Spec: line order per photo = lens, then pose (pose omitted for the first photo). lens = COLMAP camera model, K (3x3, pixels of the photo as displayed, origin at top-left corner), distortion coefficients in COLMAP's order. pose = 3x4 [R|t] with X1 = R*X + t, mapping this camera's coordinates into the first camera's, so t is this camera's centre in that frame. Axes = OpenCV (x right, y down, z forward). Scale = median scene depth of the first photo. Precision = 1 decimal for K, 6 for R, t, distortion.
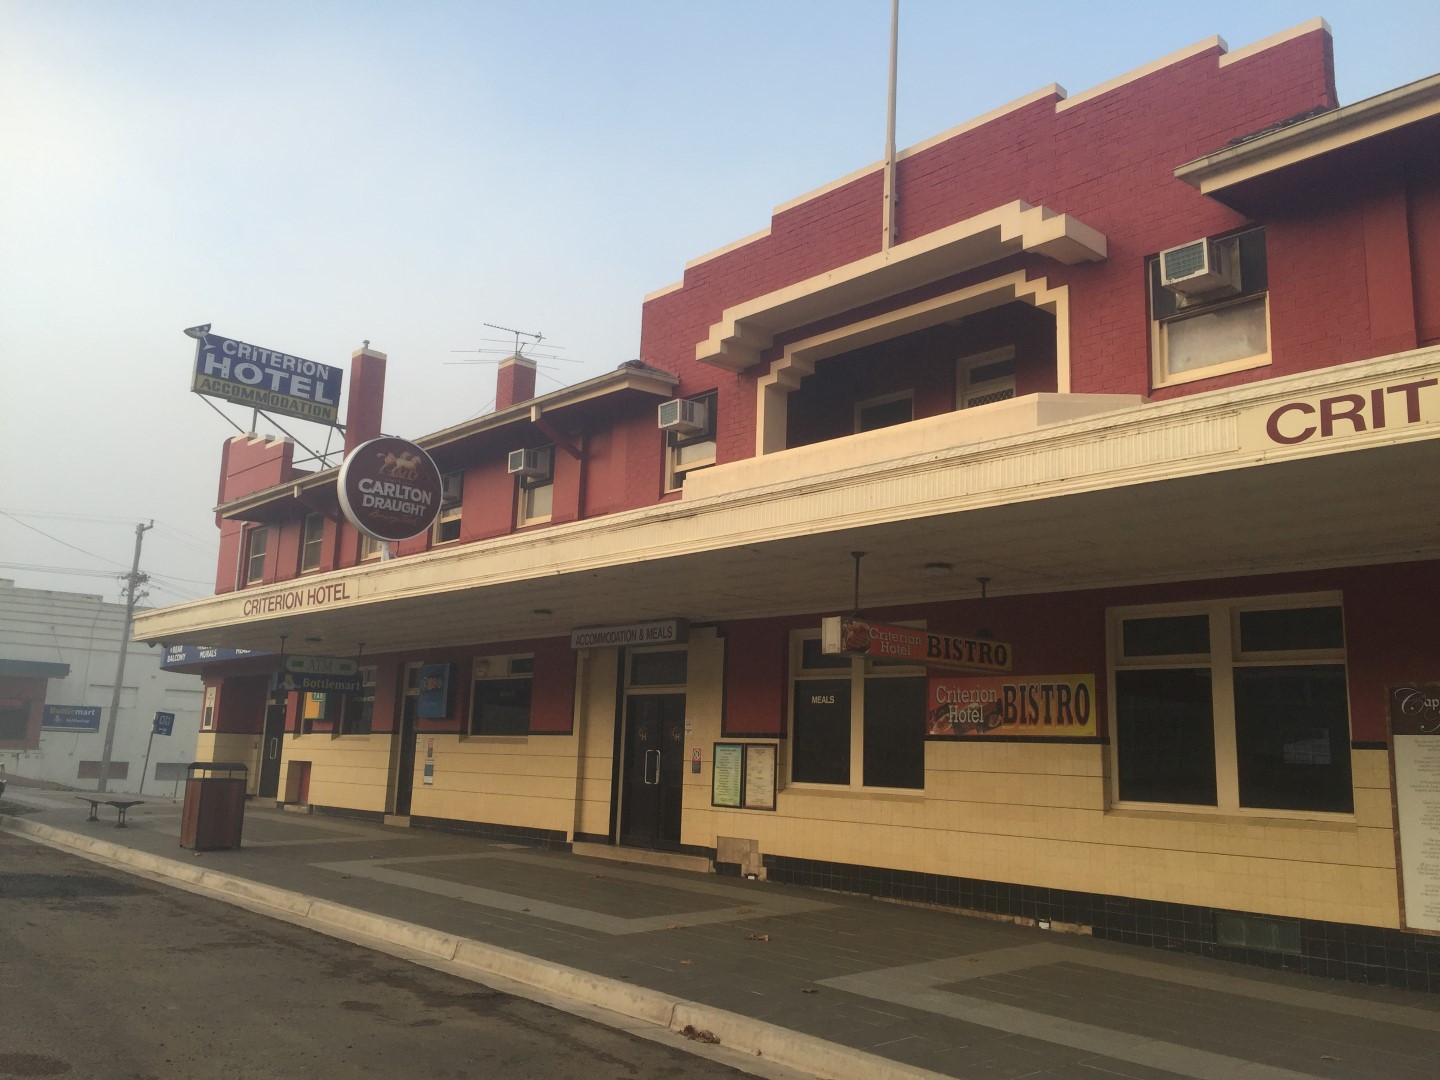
lens RADIAL K [[1192.8, 0, 720.0], [0, 1192.8, 540.0], [0, 0, 1]] dist [0.072817, -0.000060]
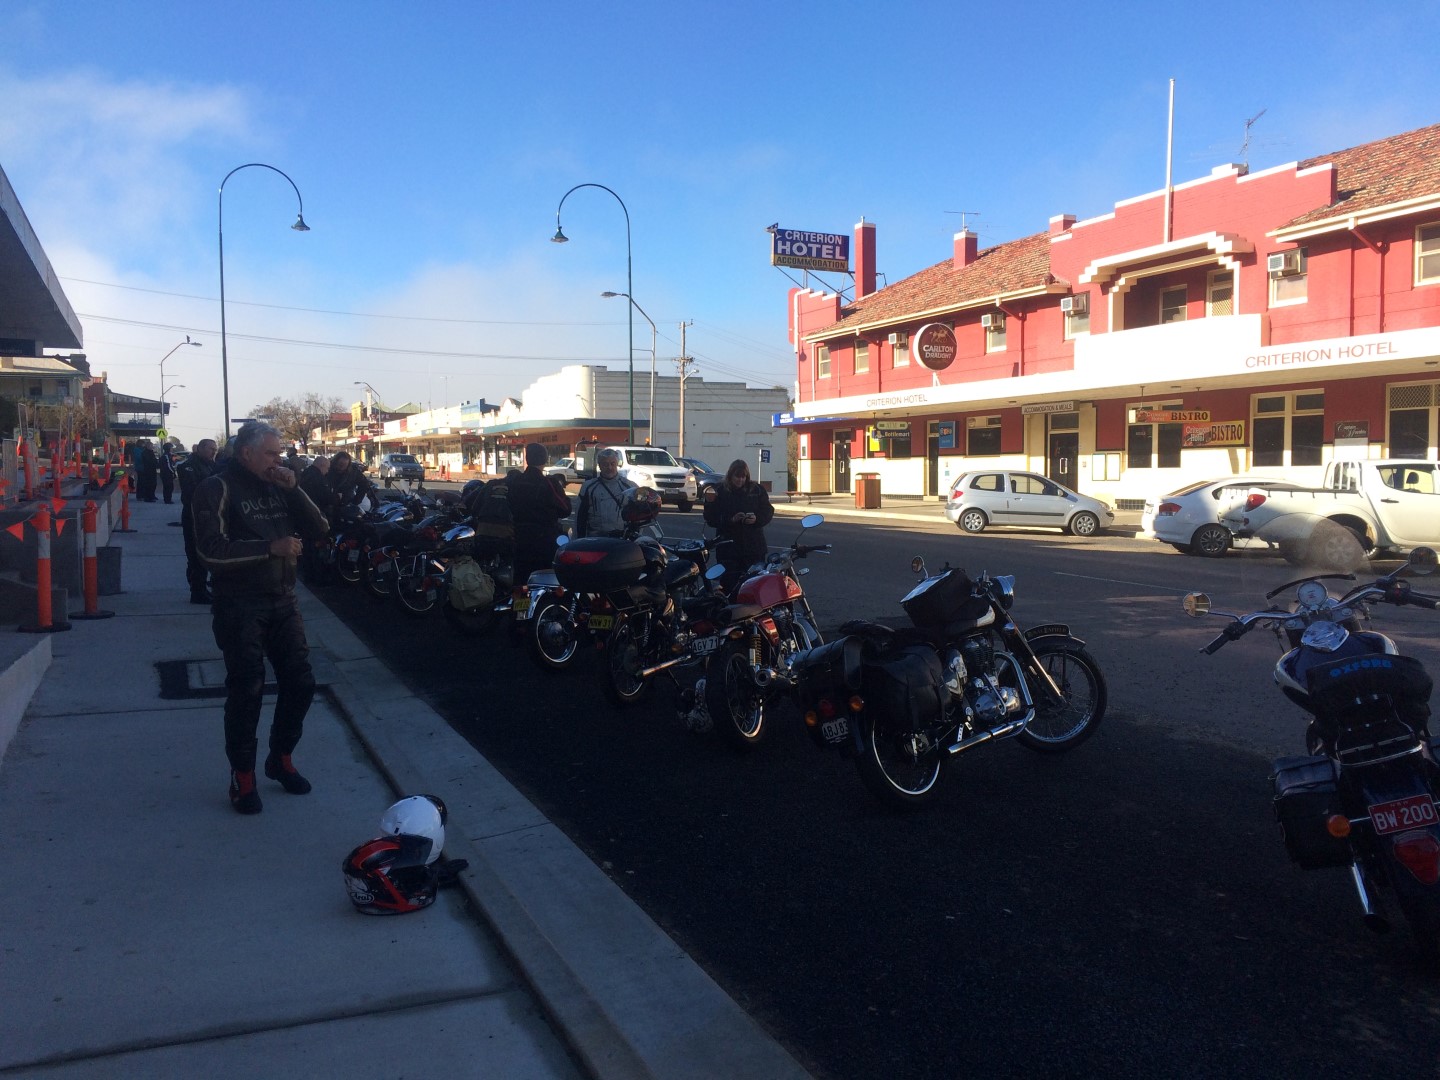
lens RADIAL K [[1231.4, 0, 720.0], [0, 1231.4, 540.0], [0, 0, 1]] dist [0.068212, -0.001190]
pose [[0.952501, -0.027574, -0.303284, 0.028842], [0.097052, 0.971451, 0.216479, -0.235043], [0.288656, -0.235631, 0.927985, -1.342923]]
